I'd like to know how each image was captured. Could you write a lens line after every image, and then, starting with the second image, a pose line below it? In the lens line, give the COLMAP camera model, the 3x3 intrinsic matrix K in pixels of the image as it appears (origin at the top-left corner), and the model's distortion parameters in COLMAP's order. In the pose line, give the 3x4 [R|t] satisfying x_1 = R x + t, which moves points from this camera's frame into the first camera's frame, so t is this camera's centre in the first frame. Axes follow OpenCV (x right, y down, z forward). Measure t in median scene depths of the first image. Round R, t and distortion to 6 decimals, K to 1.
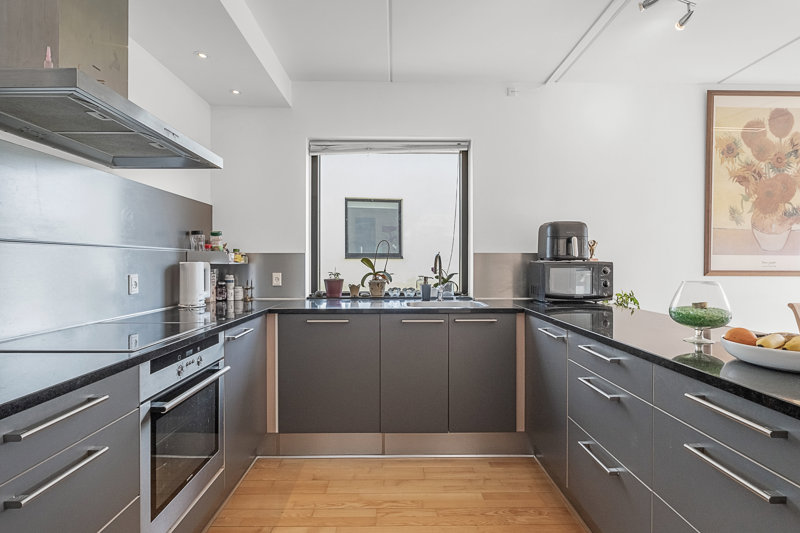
lens RADIAL K [[410.0, 0, 398.7], [0, 410.0, 262.5], [0, 0, 1]] dist [-0.006132, -0.000124]
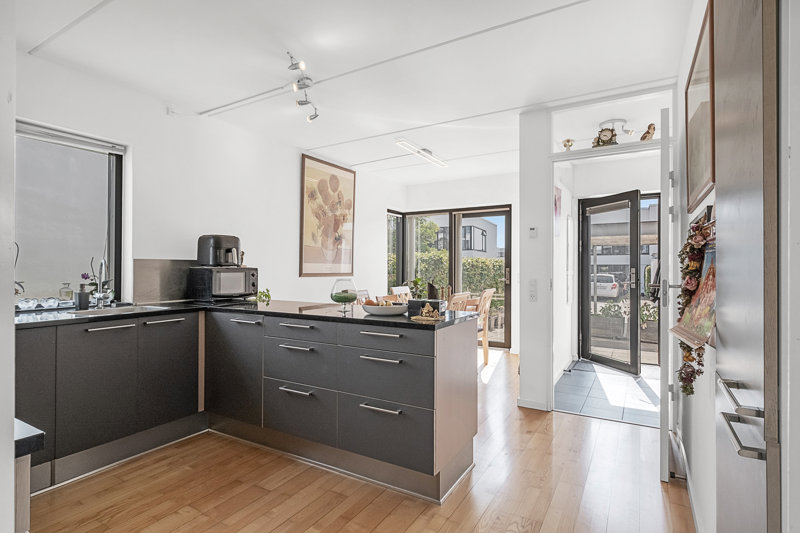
lens RADIAL K [[405.3, 0, 401.8], [0, 405.3, 265.2], [0, 0, 1]] dist [0.001263, 0.000758]
pose [[0.517834, 0.005030, 0.855466, -0.327718], [0.000242, 0.999982, -0.006026, -0.001585], [-0.855481, 0.003327, 0.517824, -0.085296]]
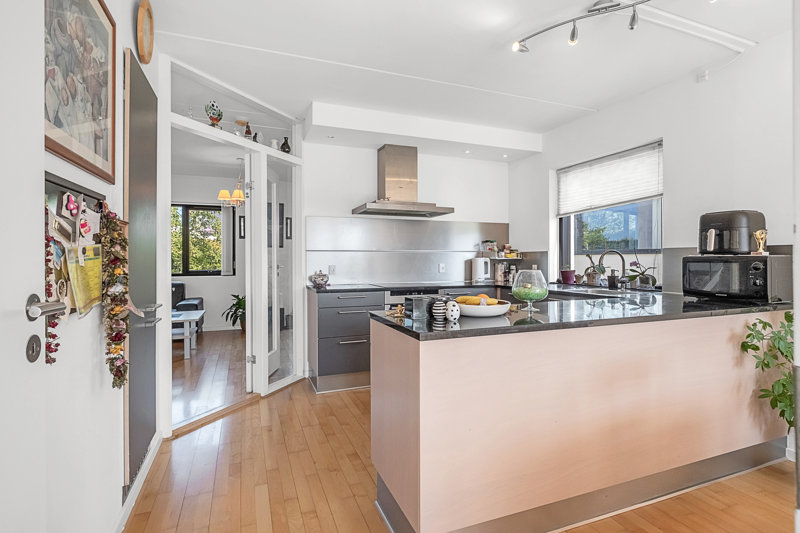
lens RADIAL K [[405.3, 0, 404.8], [0, 405.3, 258.7], [0, 0, 1]] dist [0.001263, 0.000758]
pose [[0.356015, -0.001069, -0.934480, 0.903319], [0.001576, 0.999999, -0.000544, 0.002954], [0.934479, -0.001279, 0.356017, 0.023895]]
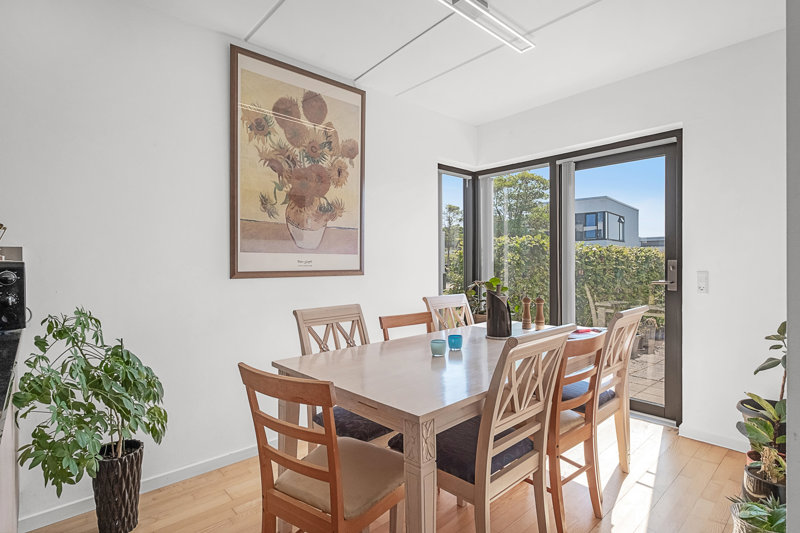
lens RADIAL K [[405.3, 0, 395.6], [0, 405.3, 264.7], [0, 0, 1]] dist [0.001263, 0.000758]
pose [[0.753173, -0.009354, 0.657756, 0.479465], [0.007253, 0.999956, 0.005916, 0.003250], [-0.657782, 0.000315, 0.753208, 0.198564]]
